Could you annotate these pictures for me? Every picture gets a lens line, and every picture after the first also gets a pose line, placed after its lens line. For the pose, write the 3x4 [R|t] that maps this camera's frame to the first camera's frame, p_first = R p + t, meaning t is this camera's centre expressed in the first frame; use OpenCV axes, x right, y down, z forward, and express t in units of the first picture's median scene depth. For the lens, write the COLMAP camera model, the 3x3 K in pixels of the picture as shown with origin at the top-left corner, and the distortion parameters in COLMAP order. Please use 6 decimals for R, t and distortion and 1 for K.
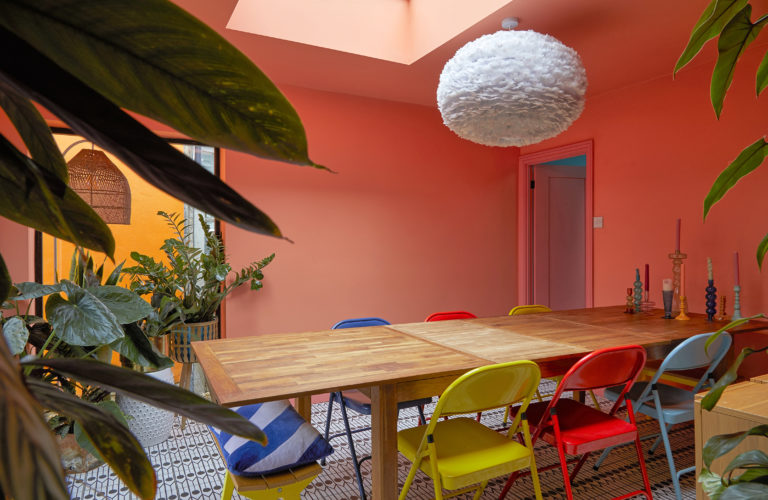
lens RADIAL K [[479.5, 0, 375.6], [0, 479.5, 246.8], [0, 0, 1]] dist [-0.000330, 0.002272]
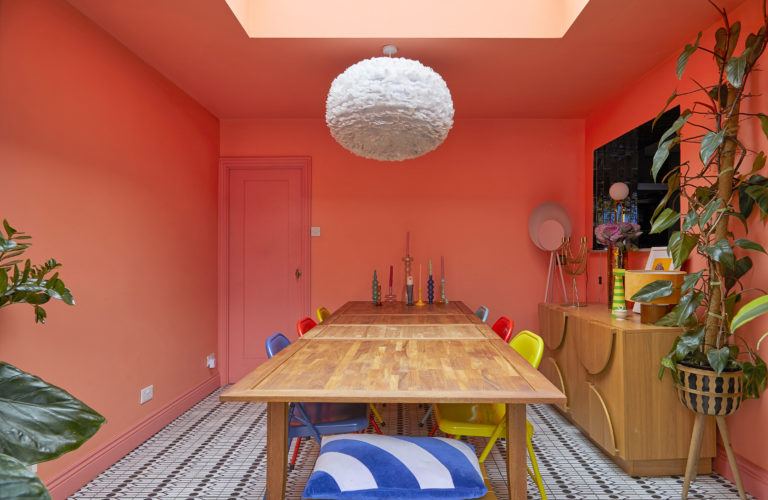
lens RADIAL K [[479.5, 0, 375.6], [0, 479.5, 246.8], [0, 0, 1]] dist [-0.000330, 0.002272]
pose [[0.467317, 0.013811, 0.883982, -0.728857], [0.001663, 0.999862, -0.016501, 0.006944], [-0.884088, 0.009181, 0.467230, 0.526161]]
